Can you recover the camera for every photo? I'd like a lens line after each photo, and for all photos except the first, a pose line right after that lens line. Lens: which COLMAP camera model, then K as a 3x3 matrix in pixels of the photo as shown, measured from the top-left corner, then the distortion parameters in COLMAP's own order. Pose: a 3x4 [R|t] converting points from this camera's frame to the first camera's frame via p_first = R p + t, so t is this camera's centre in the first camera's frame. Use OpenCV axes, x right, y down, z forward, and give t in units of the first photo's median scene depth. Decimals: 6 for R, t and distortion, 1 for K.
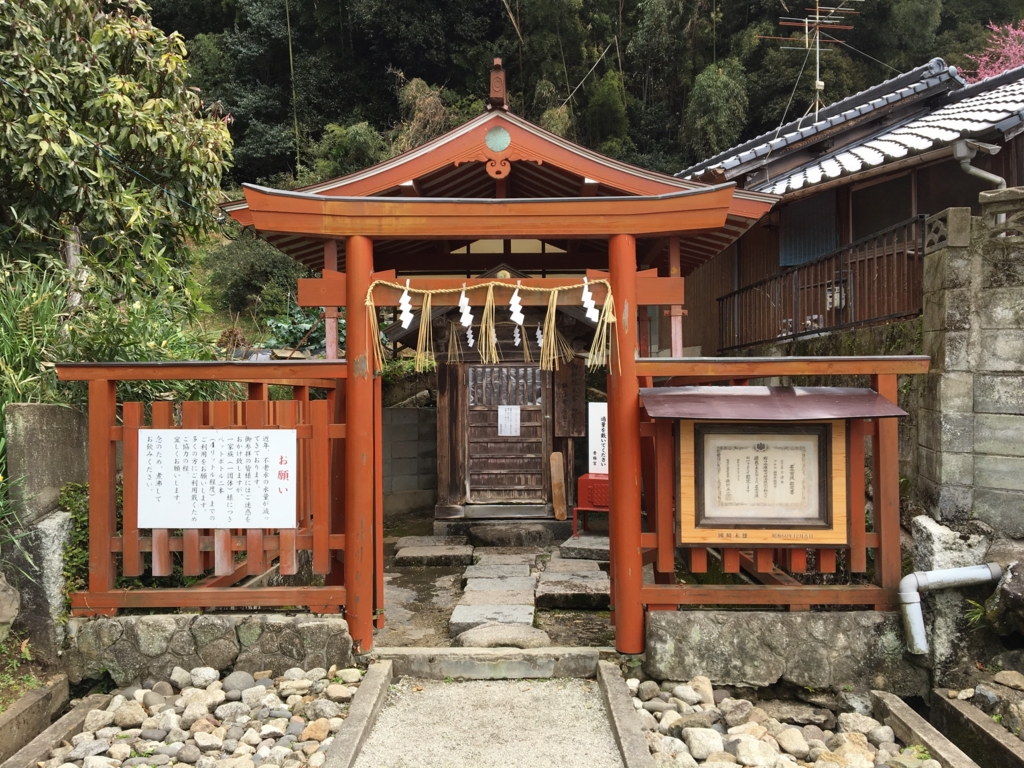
lens RADIAL K [[872.2, 0, 514.5], [0, 872.2, 383.9], [0, 0, 1]] dist [0.009748, 0.002419]
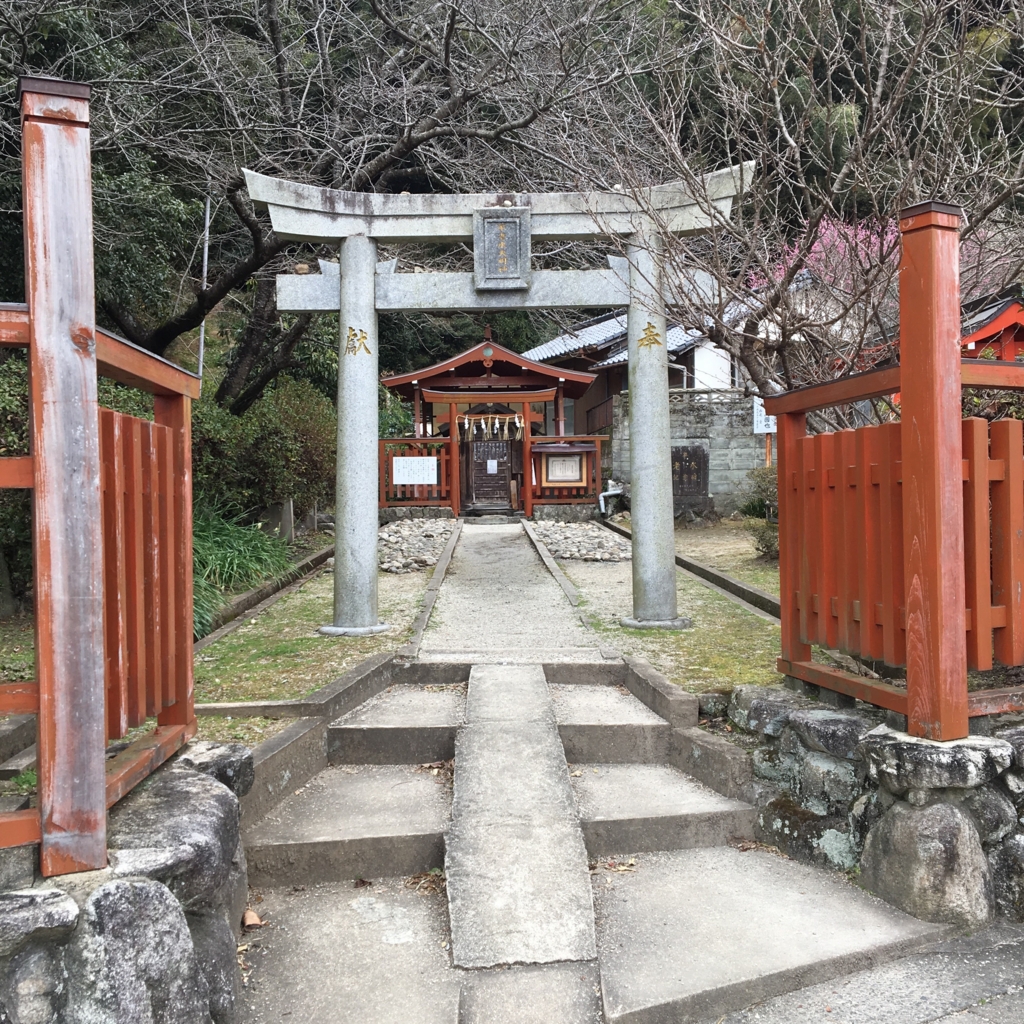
lens RADIAL K [[1106.2, 0, 508.2], [0, 1106.2, 512.5], [0, 0, 1]] dist [0.001035, 0.000000]
pose [[0.999729, -0.009003, 0.021481, -0.052853], [0.008391, 0.999561, 0.028421, 0.155768], [-0.021727, -0.028233, 0.999365, -3.620448]]
